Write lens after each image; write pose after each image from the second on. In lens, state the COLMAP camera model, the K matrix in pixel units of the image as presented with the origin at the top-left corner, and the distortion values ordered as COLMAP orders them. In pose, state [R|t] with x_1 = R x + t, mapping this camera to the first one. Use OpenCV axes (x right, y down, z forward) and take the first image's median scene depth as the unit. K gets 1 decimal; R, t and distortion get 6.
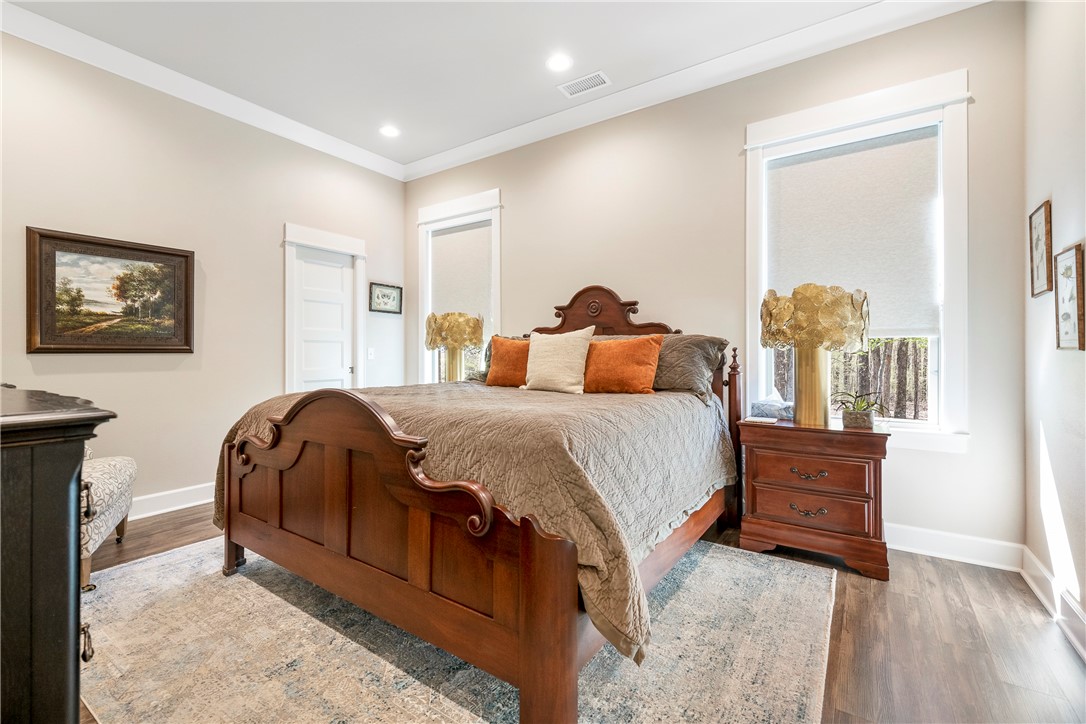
lens RADIAL K [[466.4, 0, 542.0], [0, 466.4, 356.3], [0, 0, 1]] dist [0.017340, -0.000179]
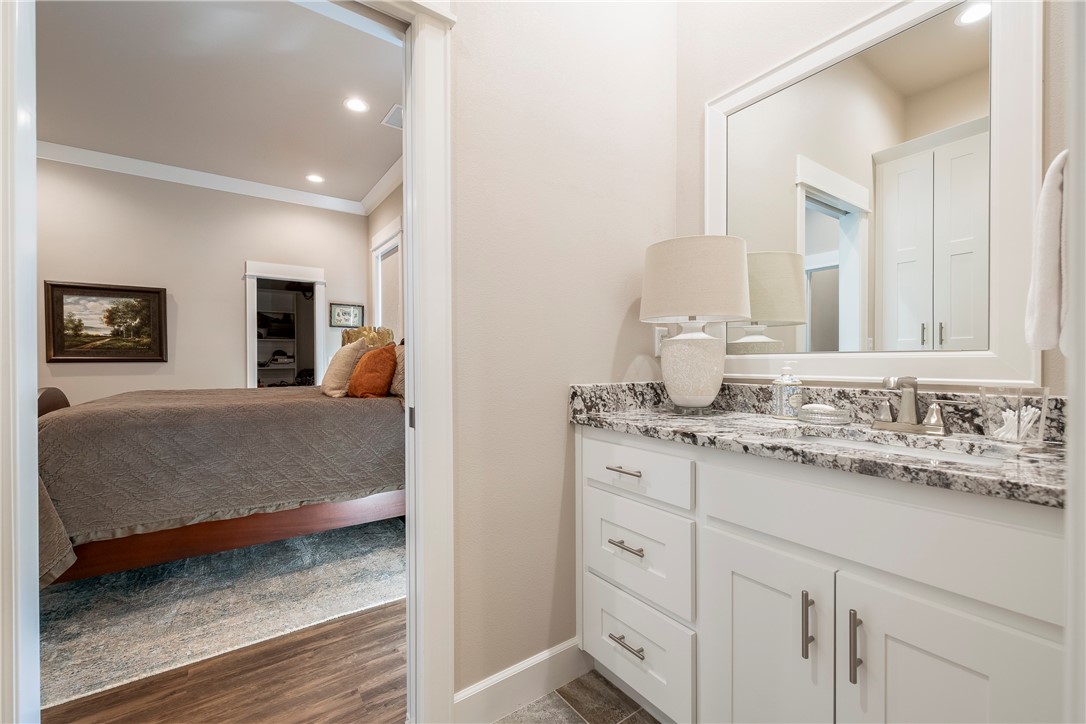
lens RADIAL K [[466.4, 0, 542.7], [0, 466.4, 366.6], [0, 0, 1]] dist [0.017340, -0.000179]
pose [[0.936668, 0.001107, -0.350217, 0.869050], [-0.000154, 0.999996, 0.002750, 0.002471], [0.350219, -0.002522, 0.936665, 0.105396]]
